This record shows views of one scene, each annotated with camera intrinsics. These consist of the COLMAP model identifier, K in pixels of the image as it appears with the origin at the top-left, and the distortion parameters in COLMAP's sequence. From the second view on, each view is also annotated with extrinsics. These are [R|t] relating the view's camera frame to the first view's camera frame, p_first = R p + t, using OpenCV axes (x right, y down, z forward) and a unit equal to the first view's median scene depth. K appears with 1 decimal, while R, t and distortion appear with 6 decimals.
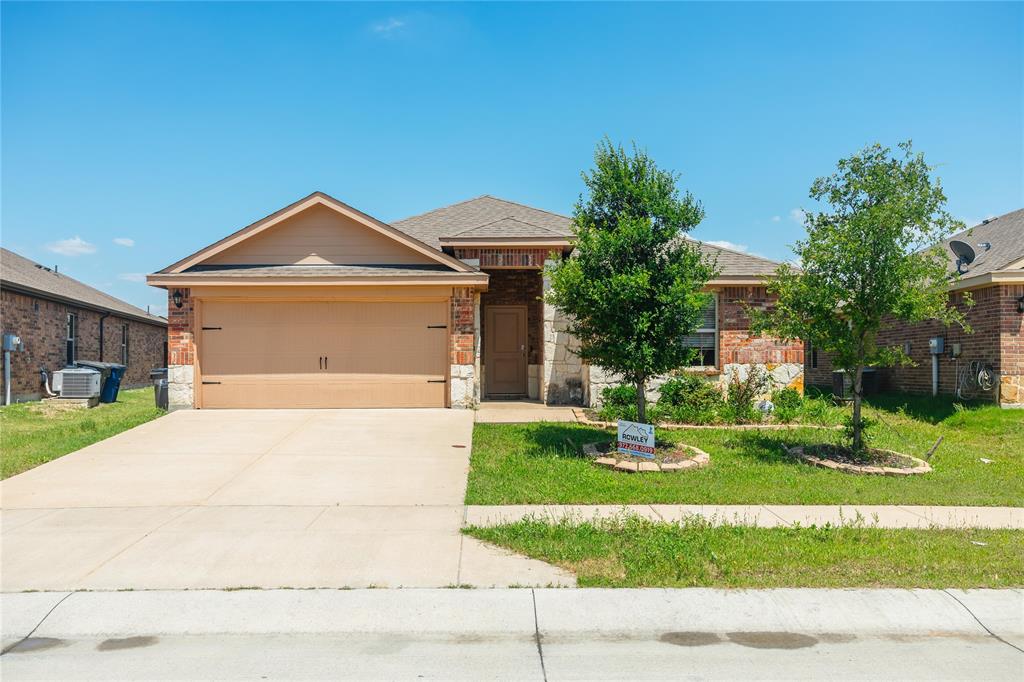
lens RADIAL K [[801.4, 0, 507.5], [0, 801.4, 344.4], [0, 0, 1]] dist [-0.024572, 0.018236]
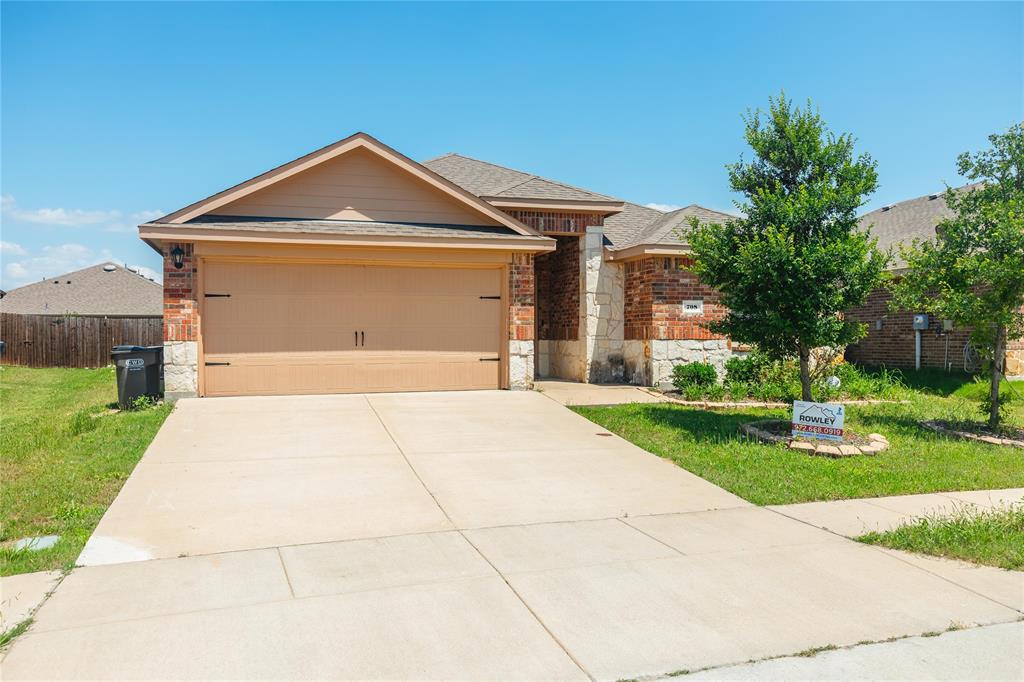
lens RADIAL K [[801.4, 0, 511.9], [0, 801.4, 335.7], [0, 0, 1]] dist [-0.024572, 0.018236]
pose [[0.959080, 0.000501, 0.283134, -0.318146], [-0.006424, 0.999780, 0.019990, 0.002425], [-0.283062, -0.020990, 0.958872, 0.153449]]
